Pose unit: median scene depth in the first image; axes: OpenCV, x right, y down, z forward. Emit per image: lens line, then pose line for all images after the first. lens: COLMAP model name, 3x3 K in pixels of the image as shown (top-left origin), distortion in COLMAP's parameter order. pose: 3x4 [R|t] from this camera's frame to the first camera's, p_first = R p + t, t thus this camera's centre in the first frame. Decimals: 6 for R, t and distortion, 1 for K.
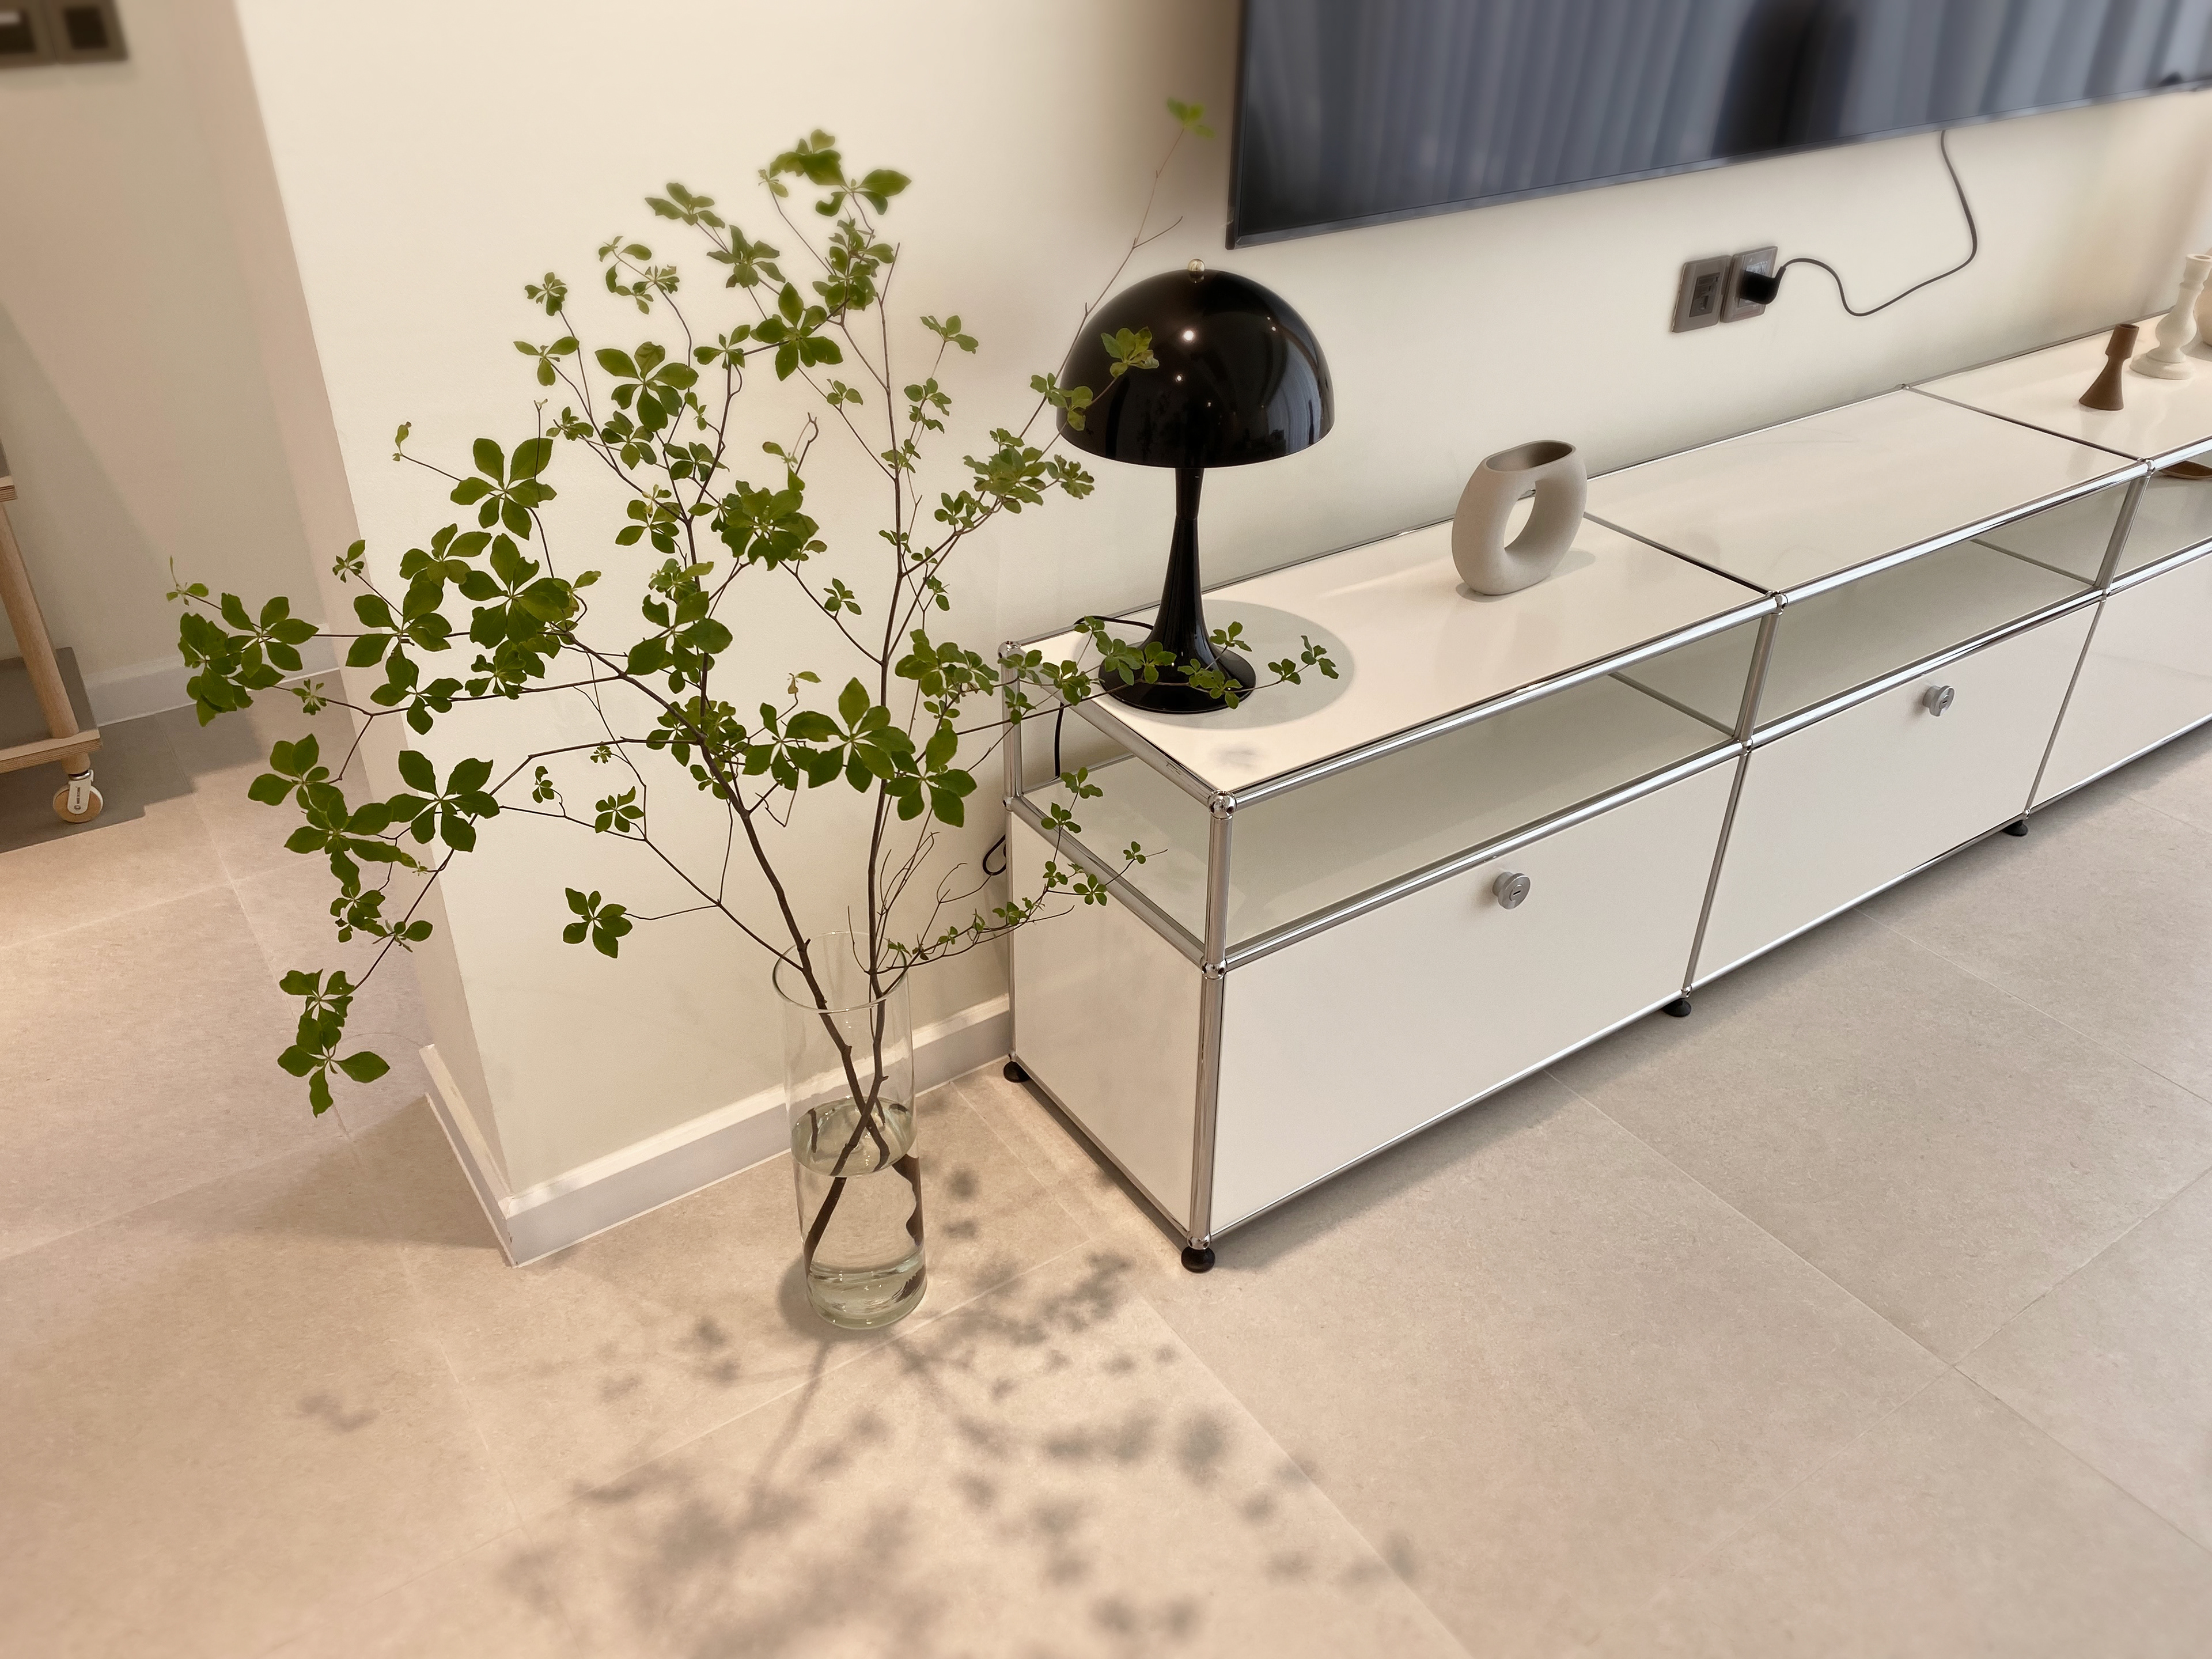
lens RADIAL K [[1697.2, 0, 1111.9], [0, 1697.2, 815.4], [0, 0, 1]] dist [0.089057, -0.203804]
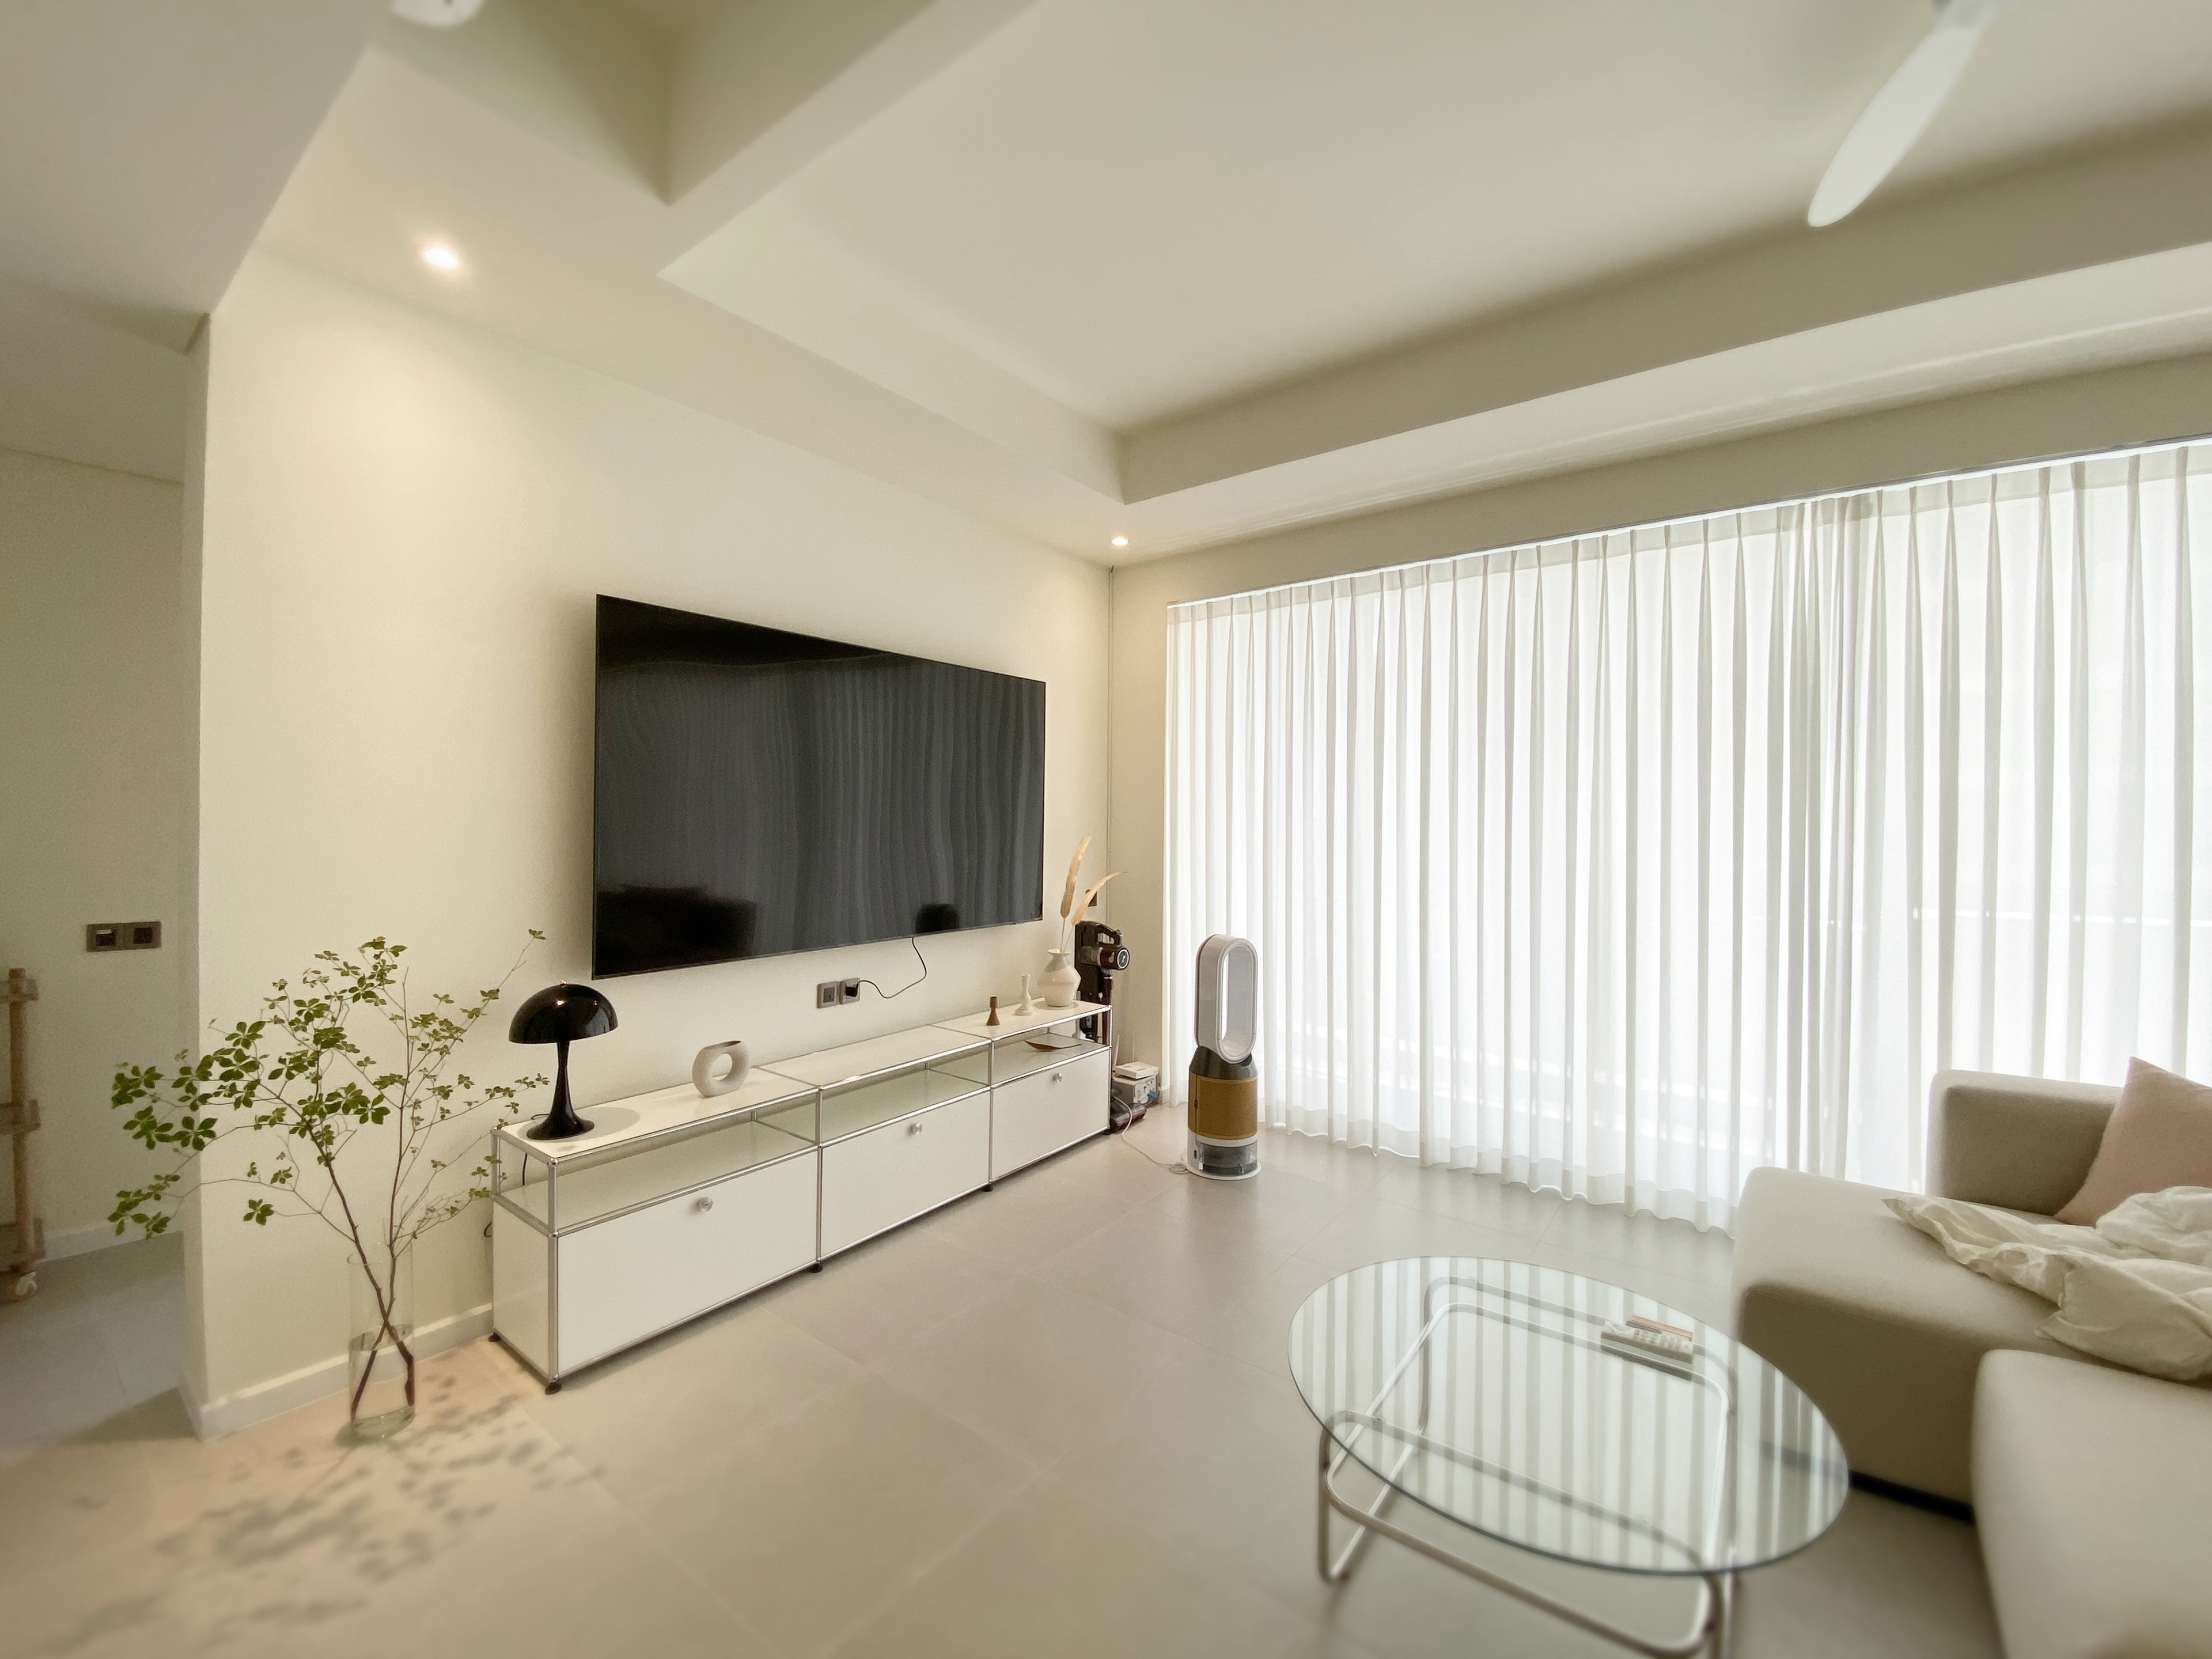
lens RADIAL K [[900.4, 0, 1126.6], [0, 900.4, 817.3], [0, 0, 1]] dist [0.000869, -0.013581]
pose [[0.944461, -0.002929, 0.328609, 0.490962], [0.175901, 0.849154, -0.497992, 0.427222], [-0.277582, 0.528137, 0.802508, -0.768208]]
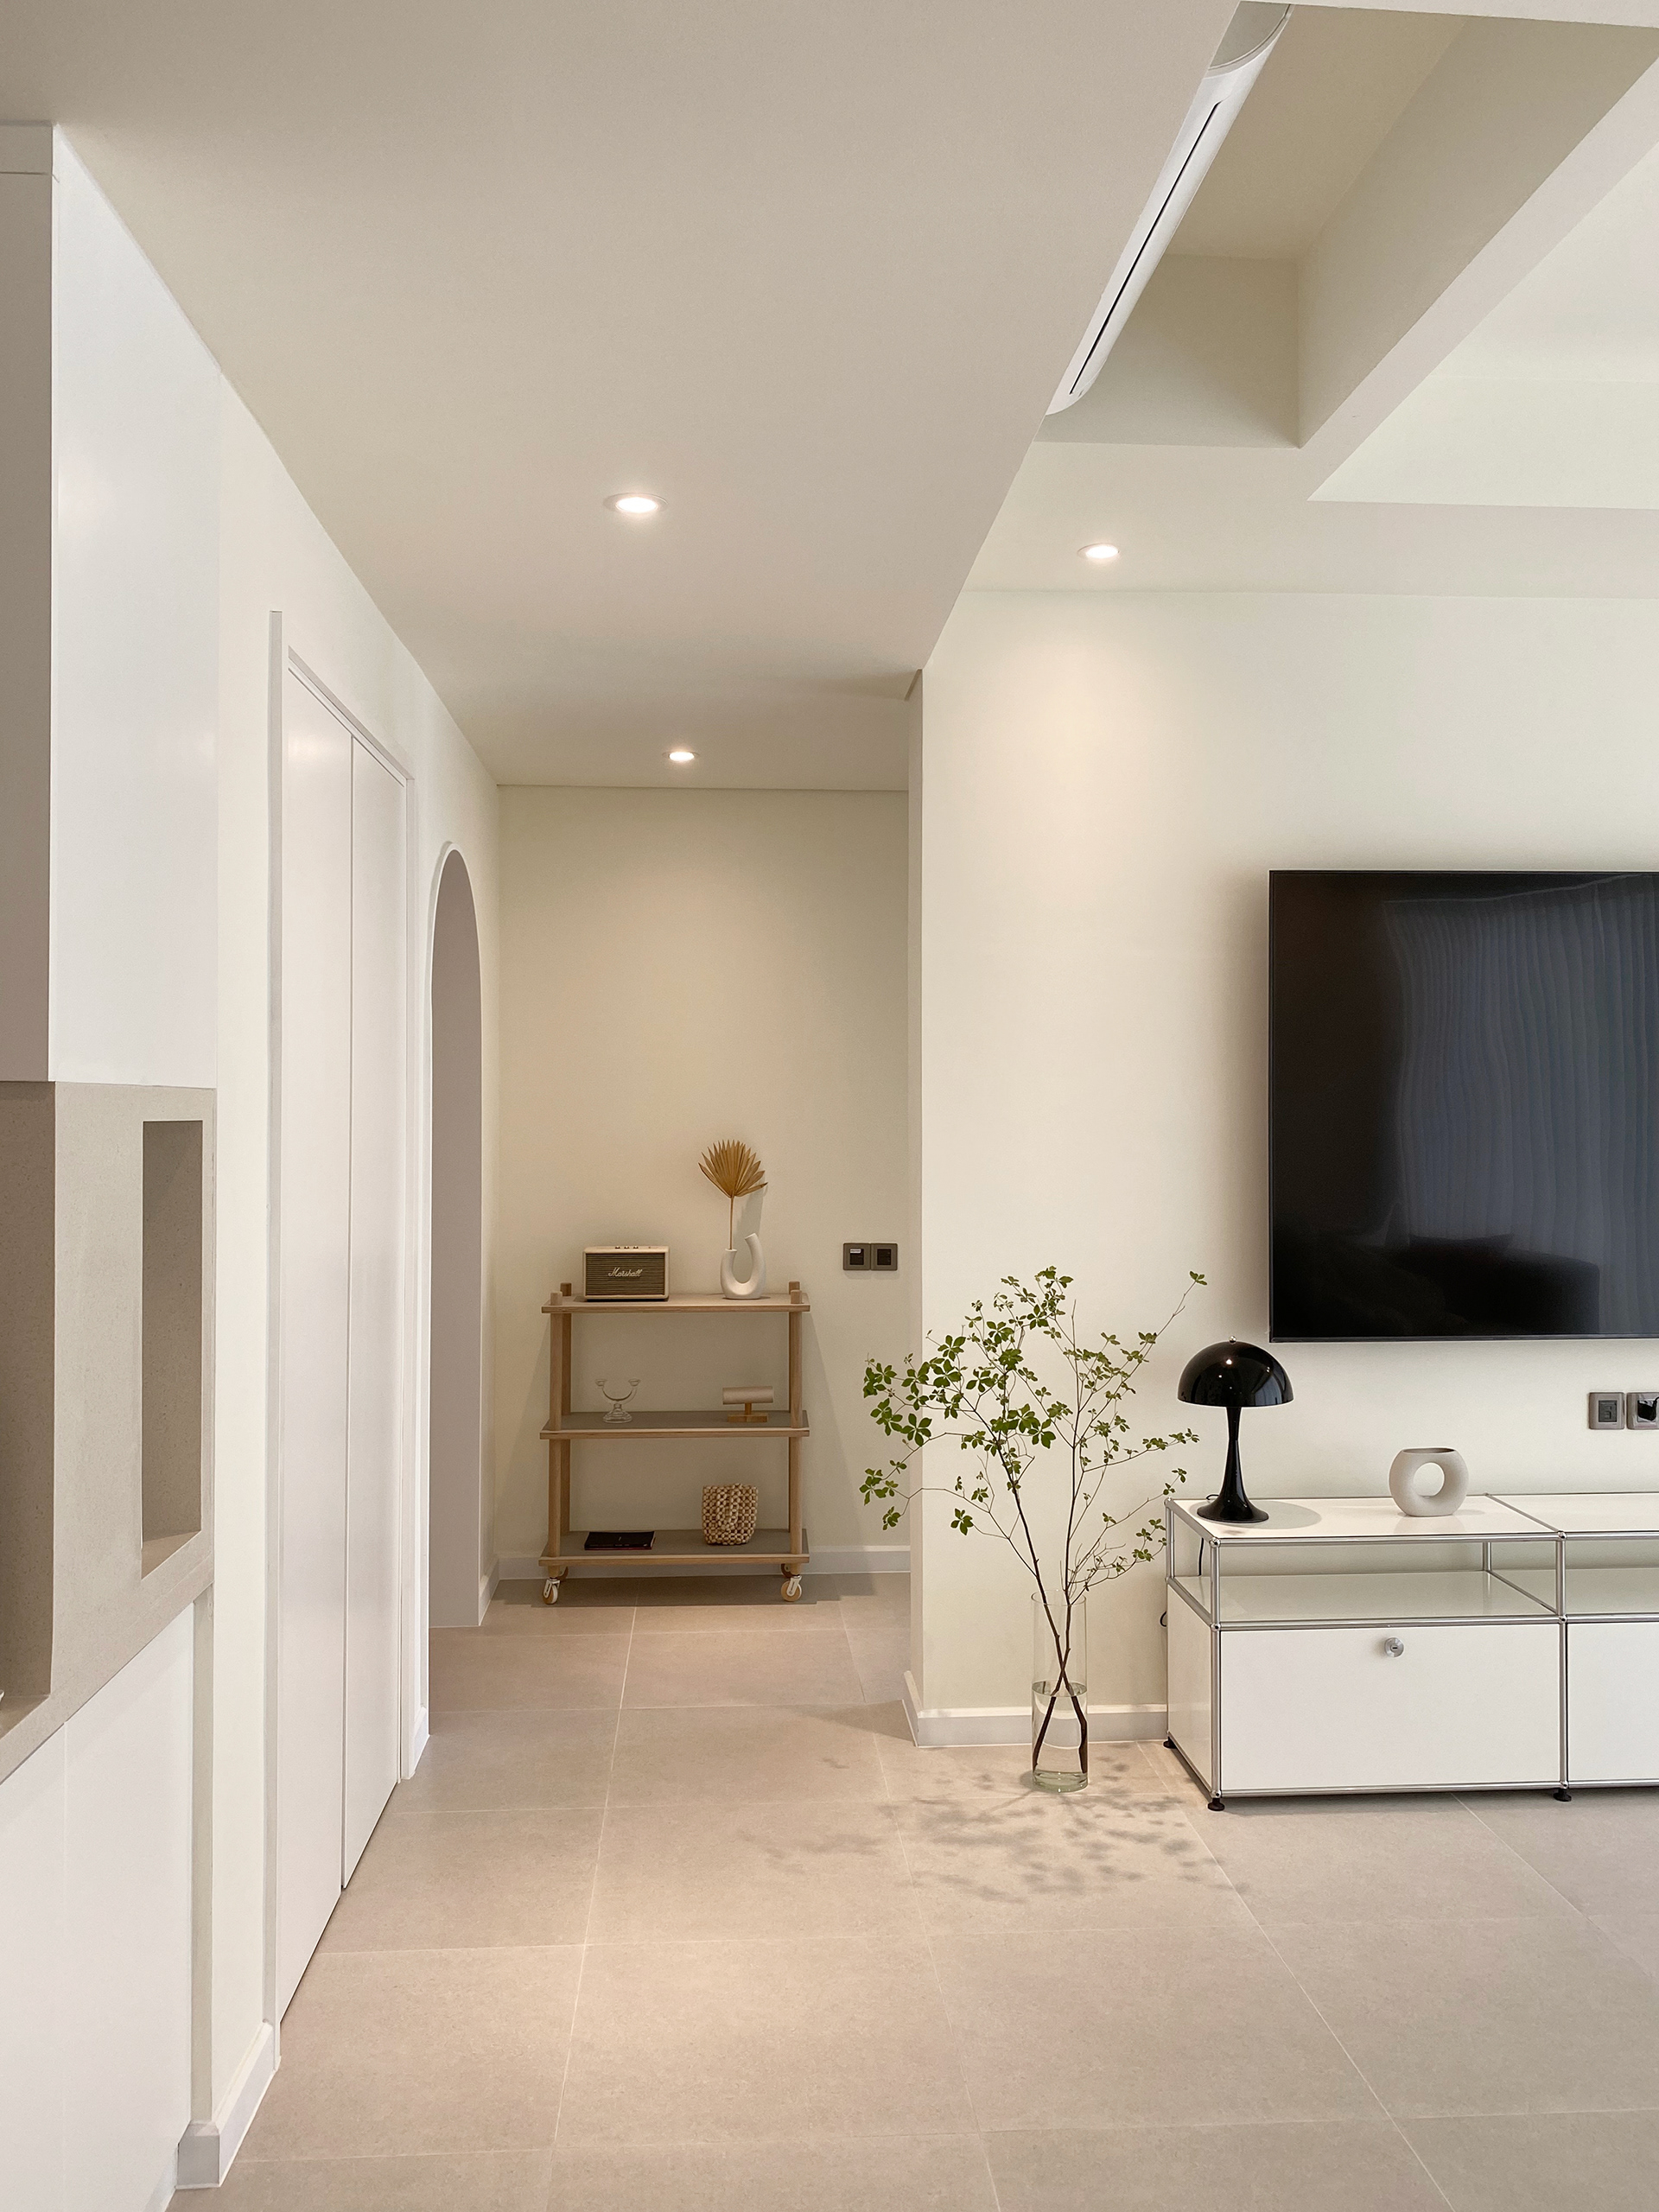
lens RADIAL K [[1768.2, 0, 781.1], [0, 1768.2, 1070.3], [0, 0, 1]] dist [0.094479, -0.257674]
pose [[0.846726, -0.022853, -0.531538, 0.945400], [-0.271384, 0.840773, -0.468457, 0.818722], [0.457608, 0.540906, 0.705702, -1.500048]]
